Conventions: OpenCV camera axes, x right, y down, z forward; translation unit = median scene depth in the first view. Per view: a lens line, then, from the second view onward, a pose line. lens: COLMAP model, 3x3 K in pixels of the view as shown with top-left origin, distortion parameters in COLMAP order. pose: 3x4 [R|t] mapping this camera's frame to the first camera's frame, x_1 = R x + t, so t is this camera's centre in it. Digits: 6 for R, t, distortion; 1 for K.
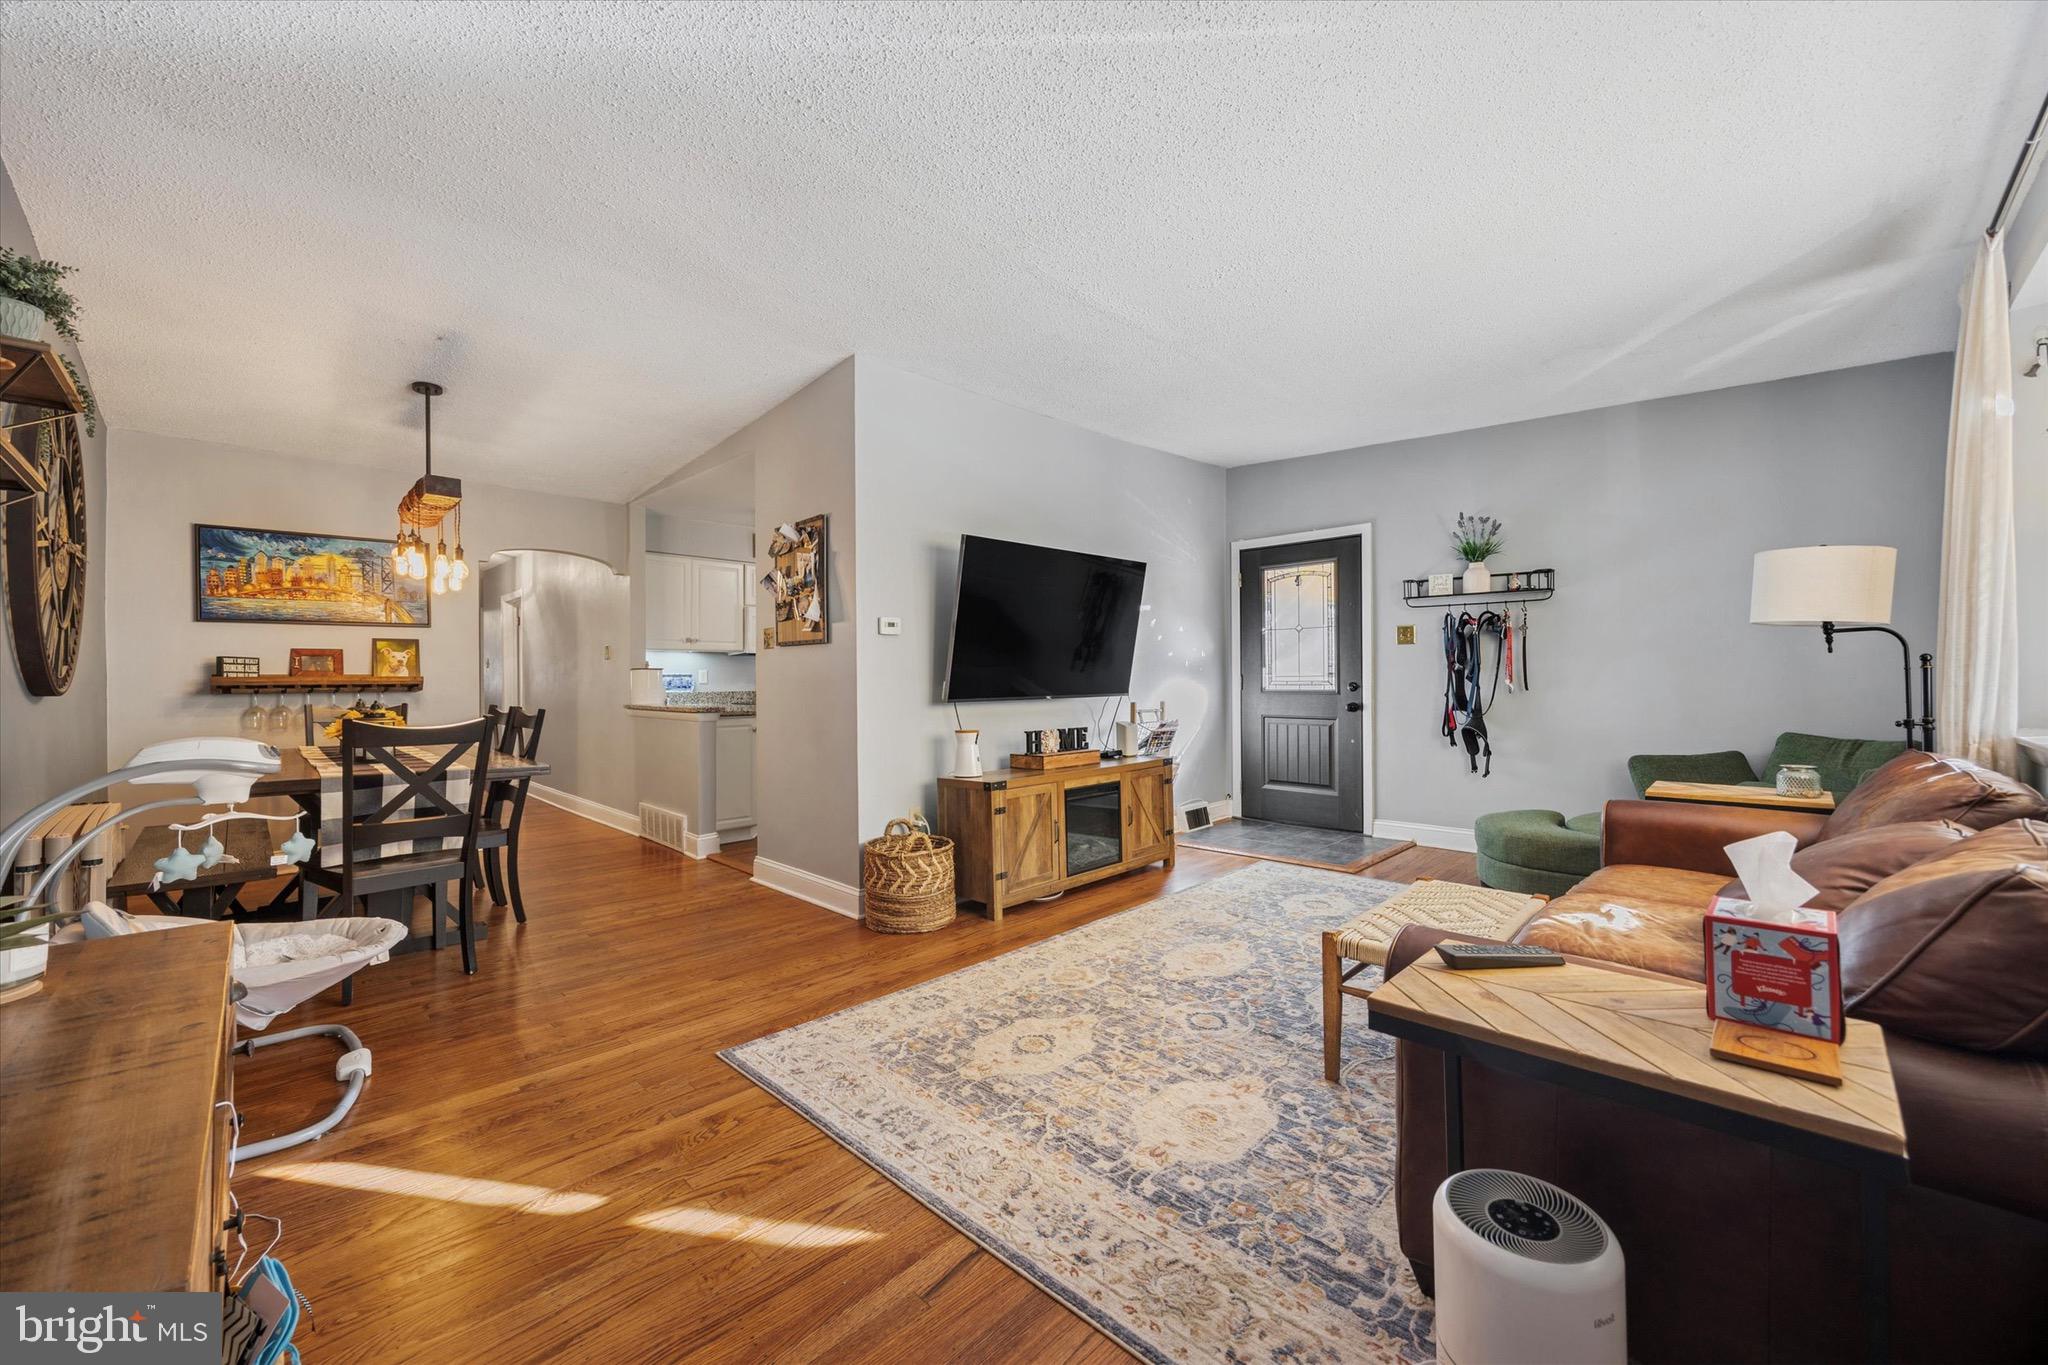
lens RADIAL K [[781.0, 0, 1035.1], [0, 781.0, 657.7], [0, 0, 1]] dist [-0.000275, 0.000032]
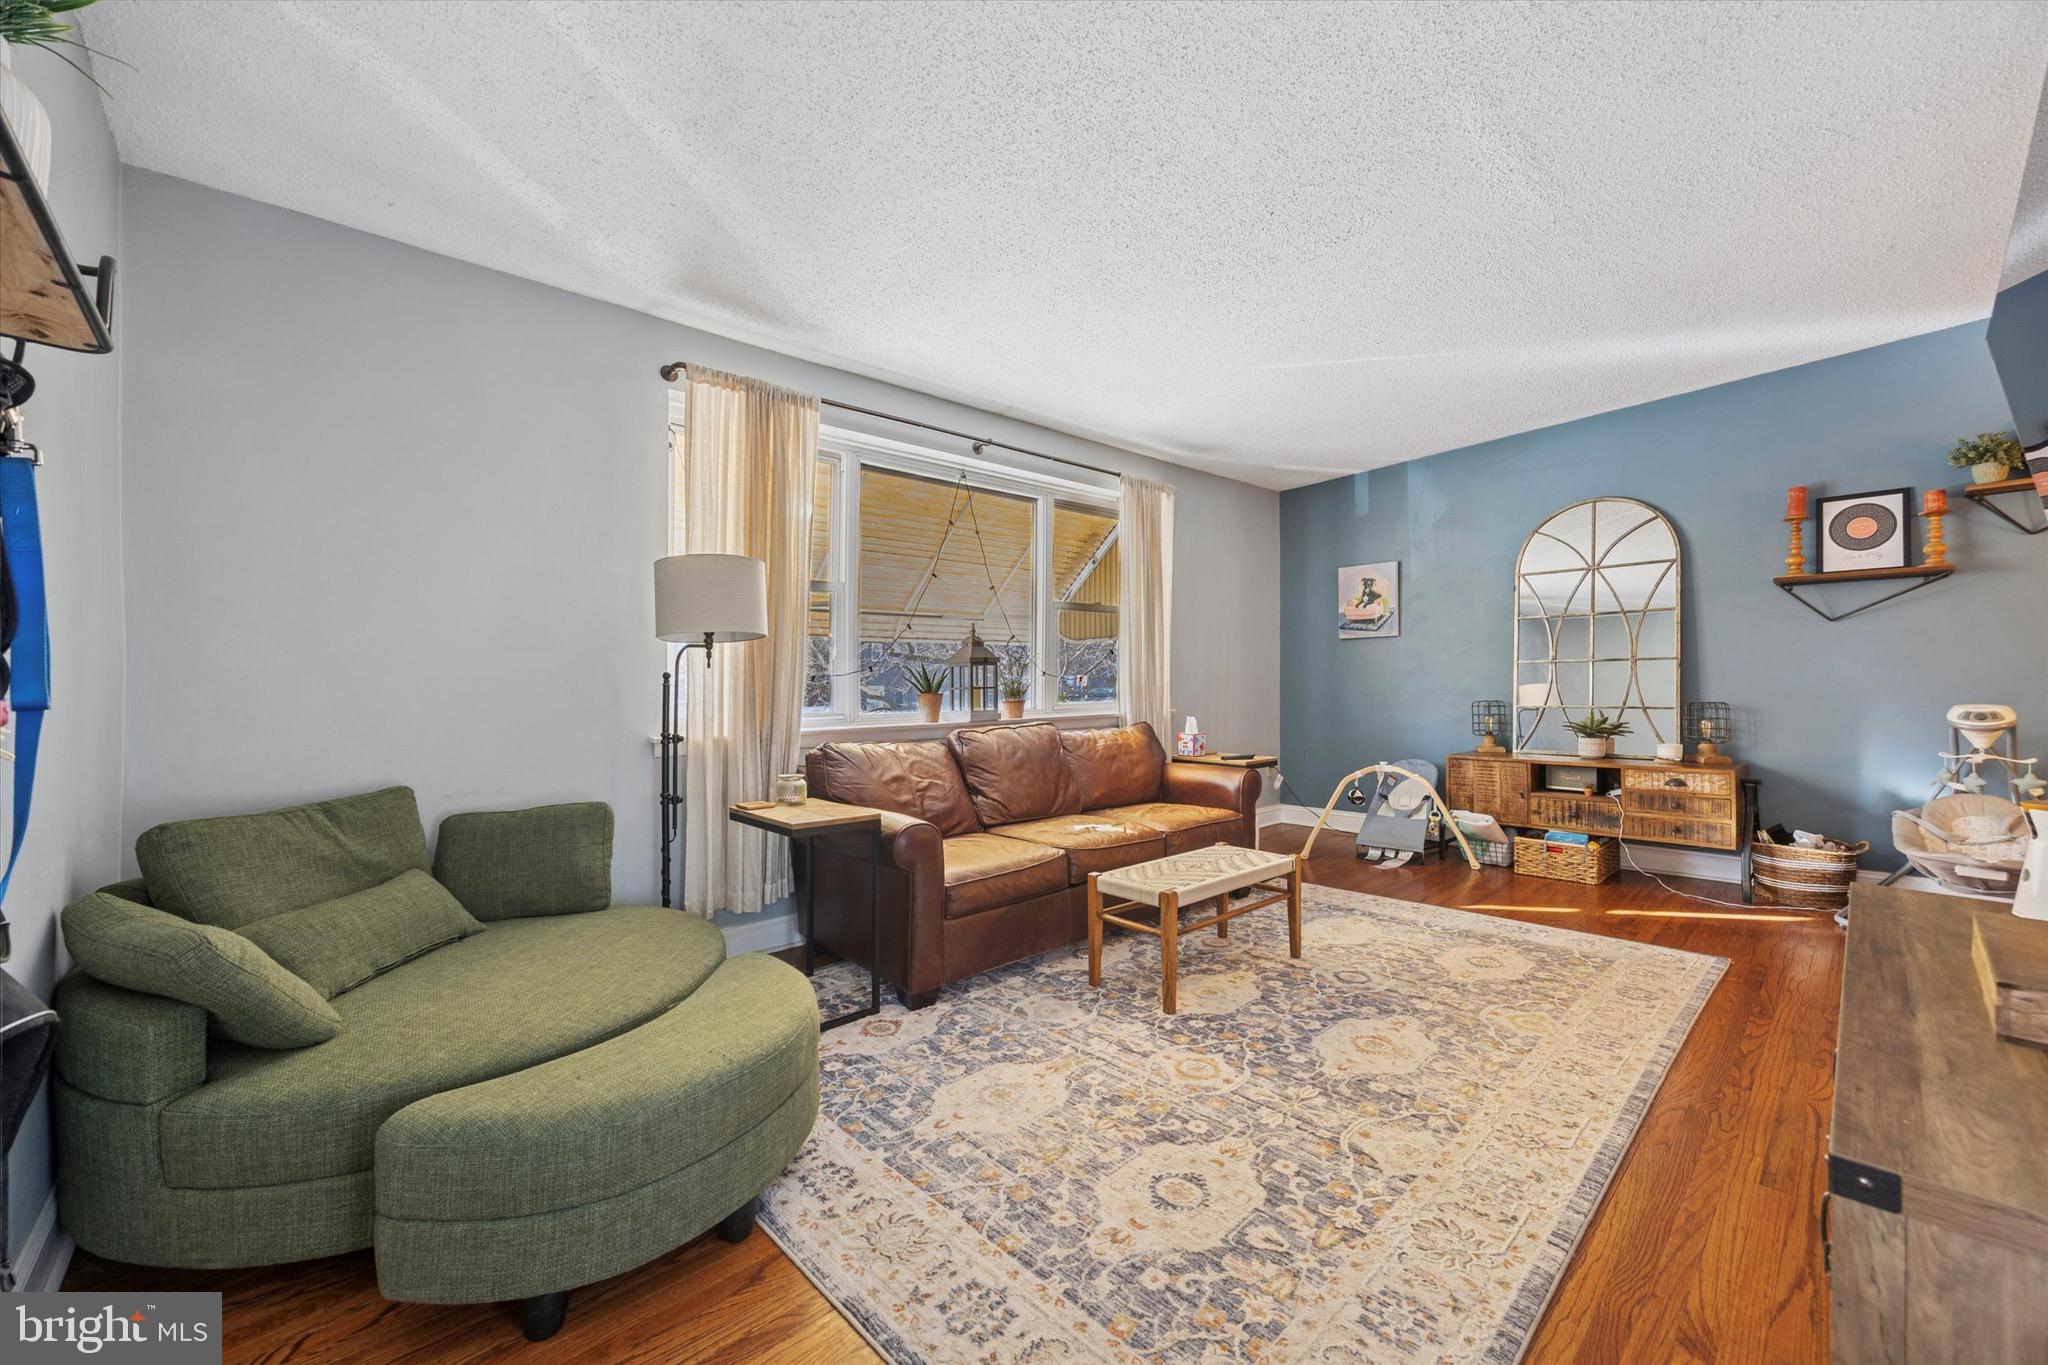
lens RADIAL K [[787.6, 0, 1031.9], [0, 787.6, 682.1], [0, 0, 1]] dist [-0.000646, 0.000062]
pose [[-0.998432, 0.024158, 0.050491, 0.544147], [0.022839, 0.999387, -0.026541, 0.043699], [-0.051101, -0.025346, -0.998372, 1.918014]]
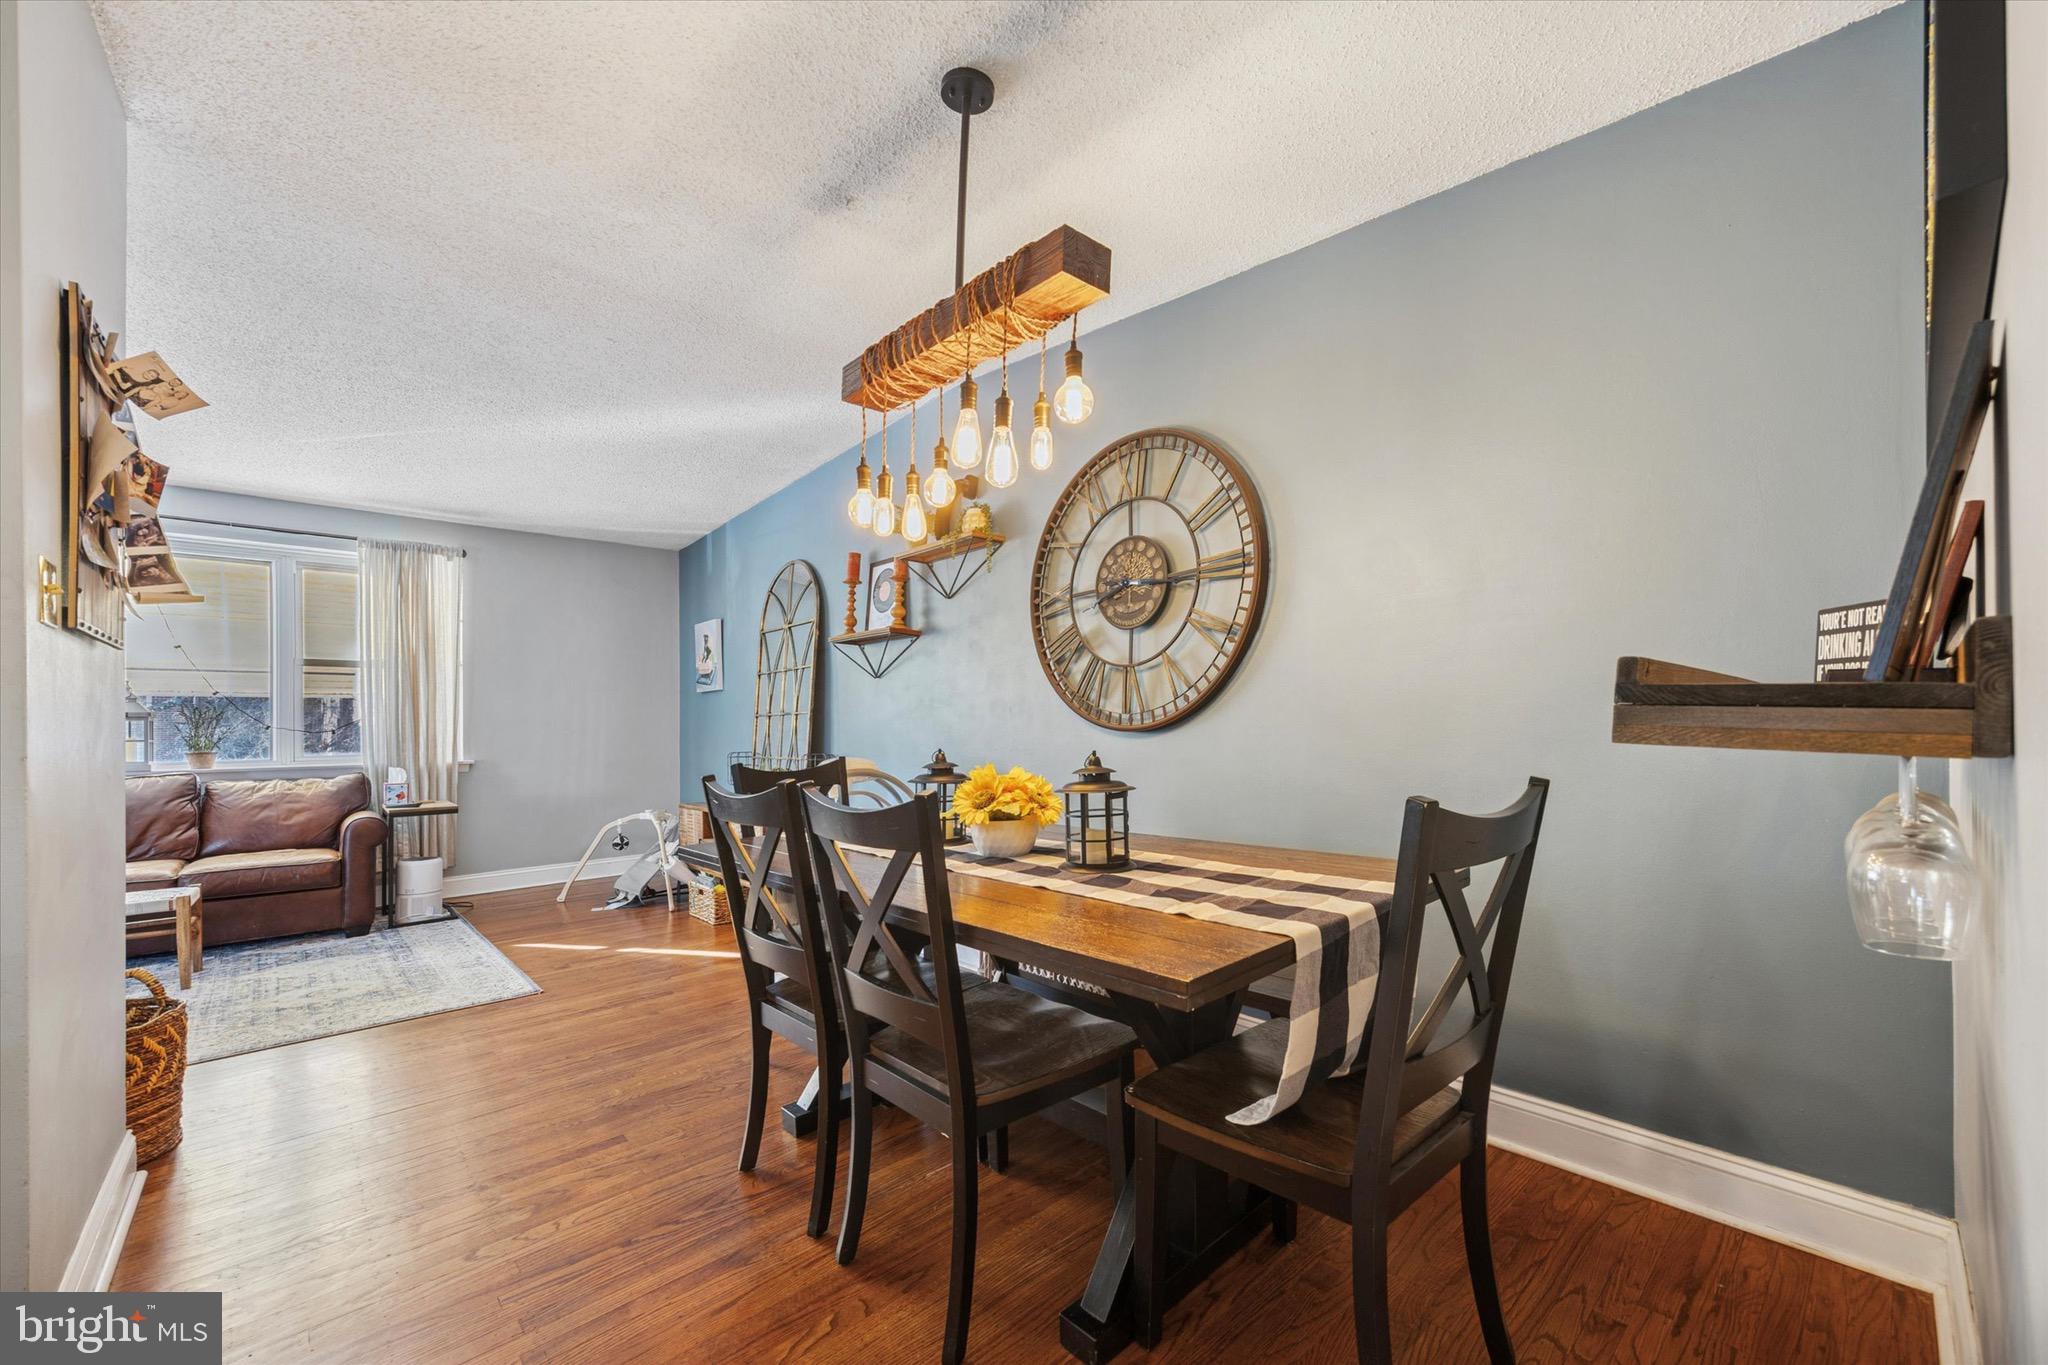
lens RADIAL K [[790.4, 0, 1023.5], [0, 790.4, 730.8], [0, 0, 1]] dist [-0.000144, 0.000011]
pose [[-0.998291, 0.024985, 0.052828, -1.096326], [0.023553, 0.999342, -0.027571, 0.077968], [-0.053482, -0.026279, -0.998223, 1.931744]]
